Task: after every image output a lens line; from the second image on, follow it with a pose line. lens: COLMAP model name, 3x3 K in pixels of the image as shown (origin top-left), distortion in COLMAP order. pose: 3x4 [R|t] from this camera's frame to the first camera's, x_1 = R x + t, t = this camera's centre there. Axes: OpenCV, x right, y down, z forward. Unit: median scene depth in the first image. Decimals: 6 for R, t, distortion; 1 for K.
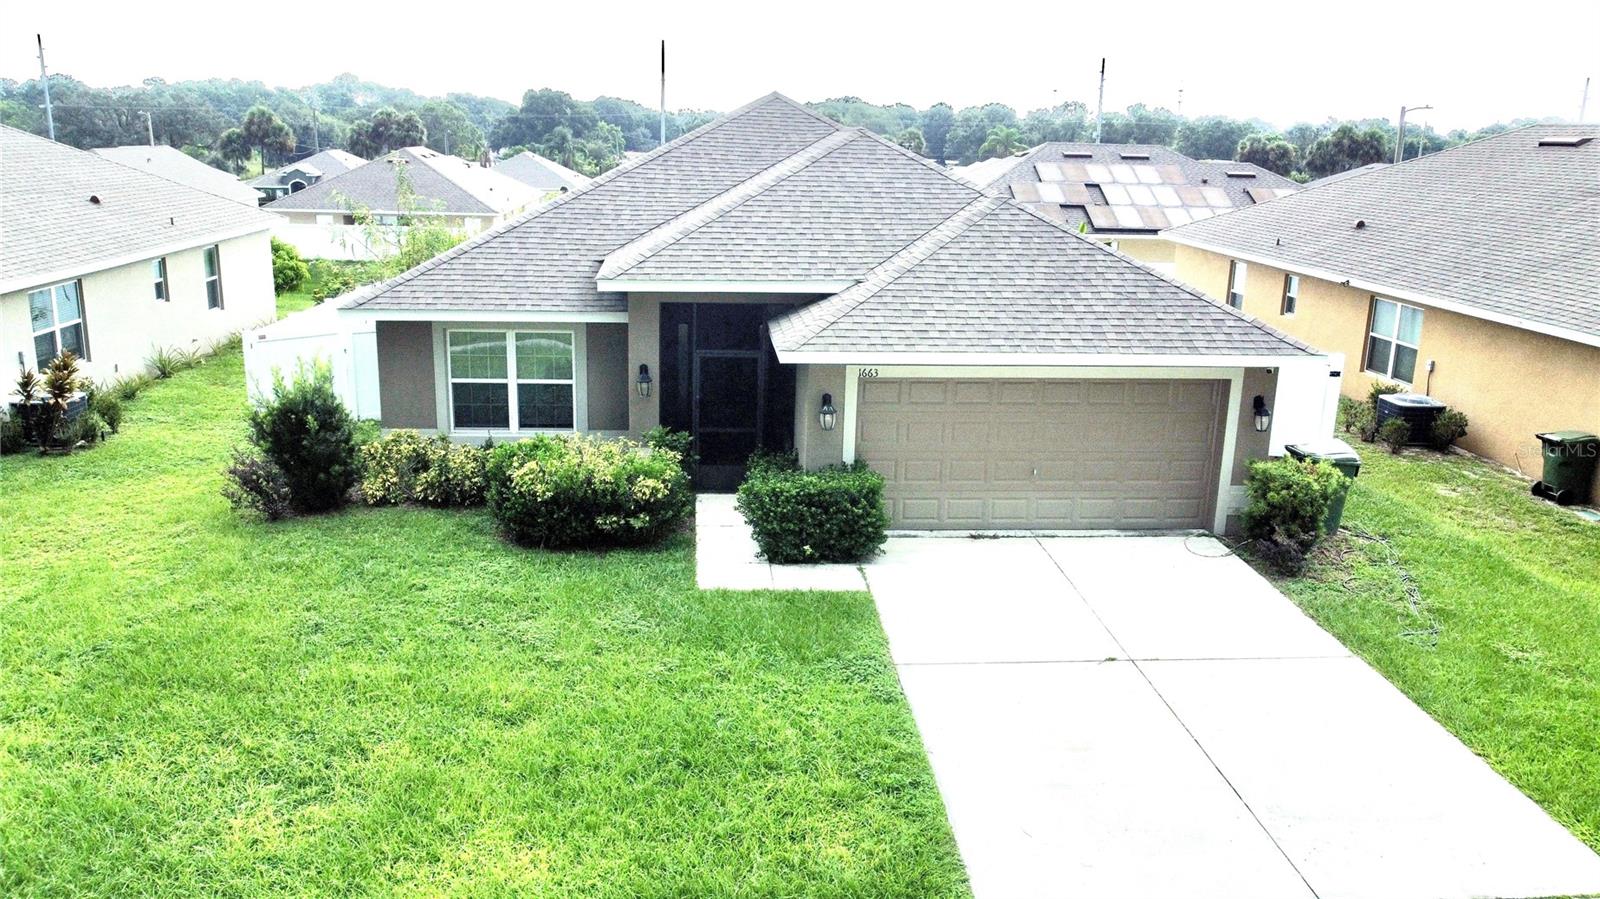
lens RADIAL K [[1209.4, 0, 803.7], [0, 1209.4, 453.5], [0, 0, 1]] dist [-0.002425, -0.005400]
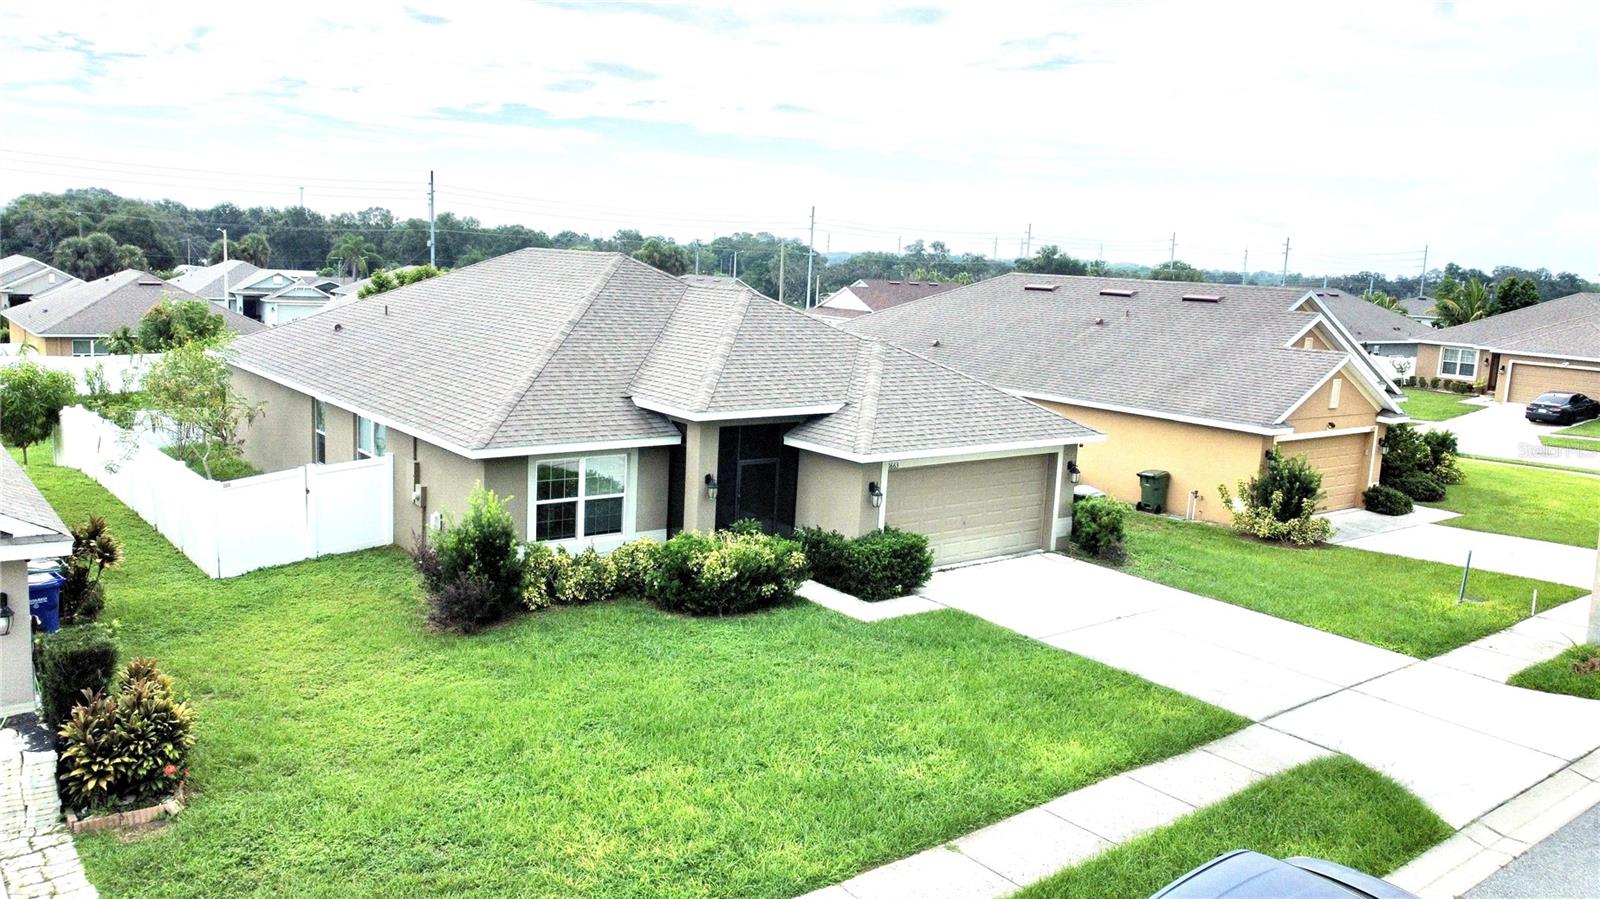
lens RADIAL K [[1209.4, 0, 792.7], [0, 1209.4, 448.9], [0, 0, 1]] dist [-0.002425, -0.005400]
pose [[0.833125, -0.071616, 0.548429, -0.812075], [0.116483, 0.992061, -0.047404, -0.030060], [-0.540680, 0.103376, 0.834853, -0.154595]]
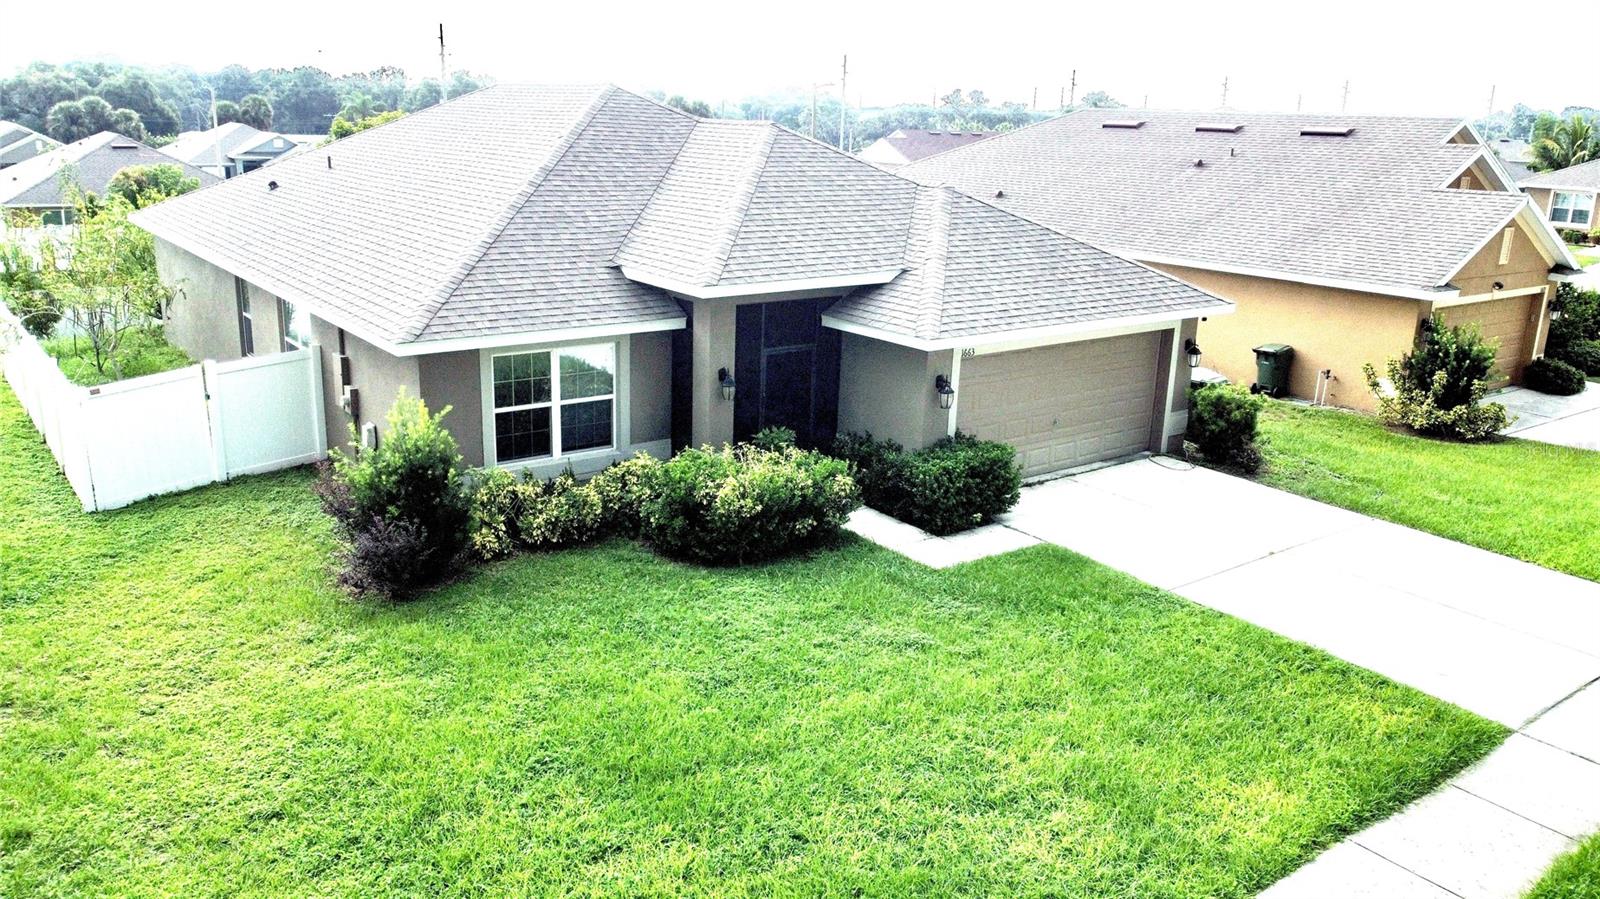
lens RADIAL K [[1209.4, 0, 795.5], [0, 1209.4, 445.5], [0, 0, 1]] dist [-0.002425, -0.005400]
pose [[0.845343, -0.142216, 0.514946, -0.631372], [0.130647, 0.989681, 0.058854, -0.065154], [-0.518002, 0.017524, 0.855200, 0.128801]]
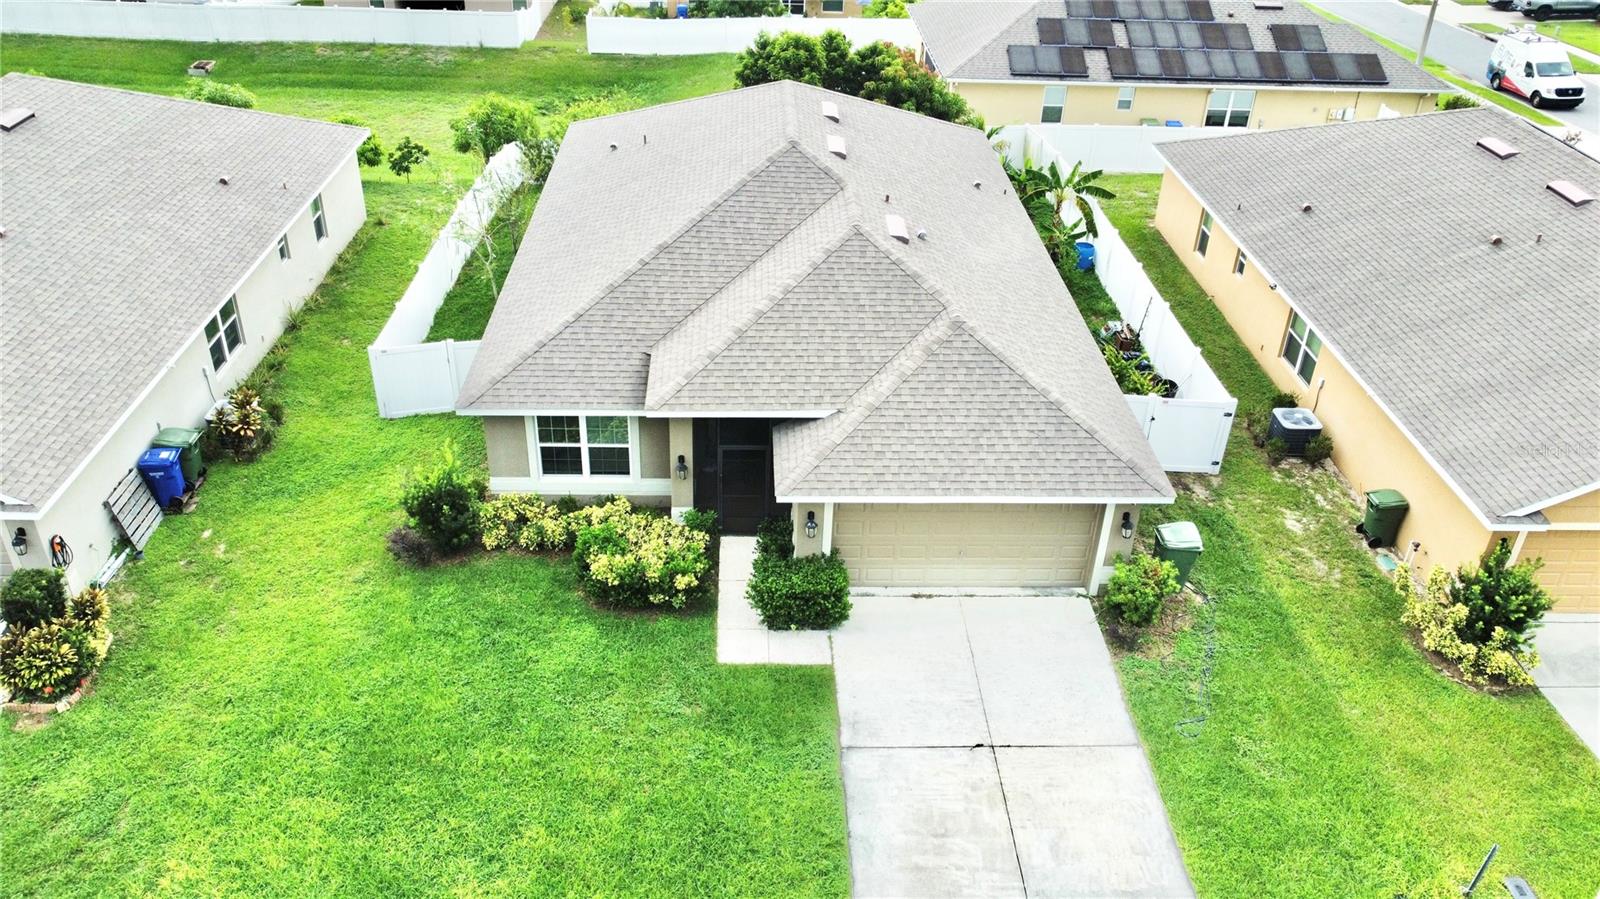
lens RADIAL K [[1209.4, 0, 797.0], [0, 1209.4, 450.0], [0, 0, 1]] dist [-0.002425, -0.005400]
pose [[0.998773, 0.029414, -0.039851, 0.053977], [-0.016718, 0.957554, 0.287769, -0.496142], [0.046624, -0.286750, 0.956870, -0.305226]]
